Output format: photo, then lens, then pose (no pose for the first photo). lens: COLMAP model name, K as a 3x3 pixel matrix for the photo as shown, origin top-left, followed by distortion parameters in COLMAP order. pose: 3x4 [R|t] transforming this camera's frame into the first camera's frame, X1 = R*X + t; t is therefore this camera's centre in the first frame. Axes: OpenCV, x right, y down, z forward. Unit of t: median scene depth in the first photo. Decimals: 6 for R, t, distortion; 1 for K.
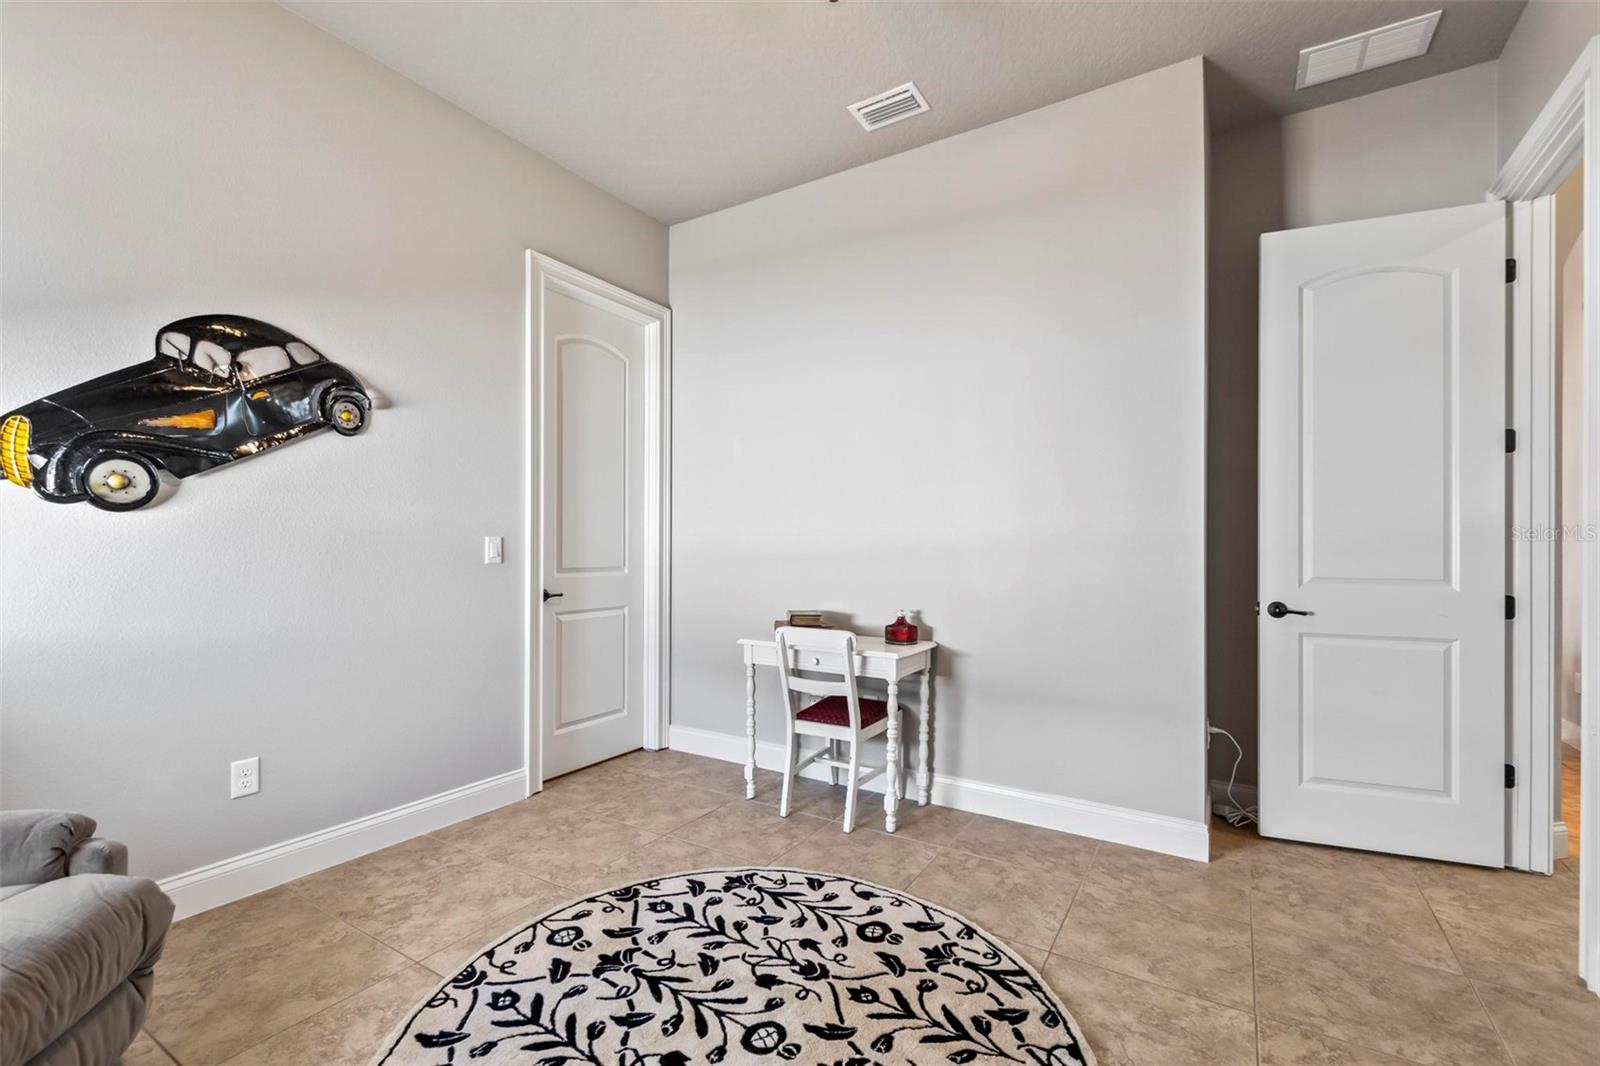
lens RADIAL K [[697.9, 0, 802.7], [0, 697.9, 544.4], [0, 0, 1]] dist [0.006883, -0.000162]
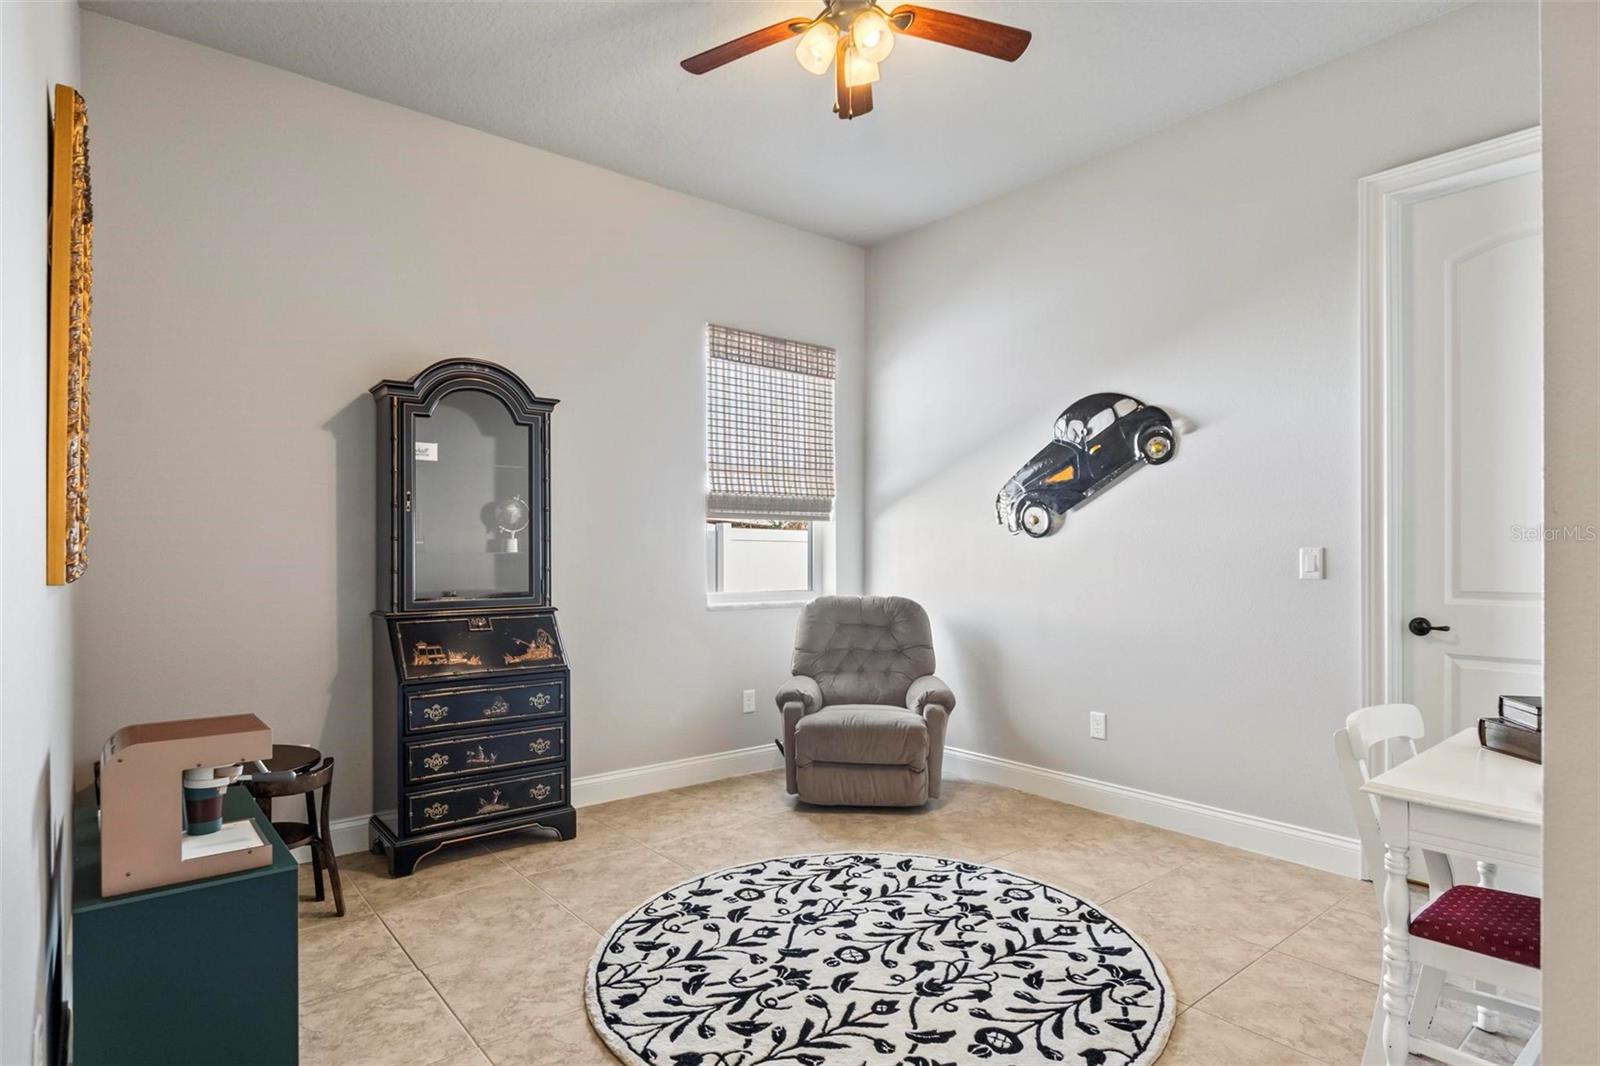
lens RADIAL K [[853.3, 0, 799.9], [0, 853.3, 543.9], [0, 0, 1]] dist [0.000226, -0.001662]
pose [[-0.329677, -0.016243, -0.943954, 1.070235], [-0.000618, 0.999855, -0.016989, 0.003926], [0.944094, -0.005017, -0.329640, 1.074635]]
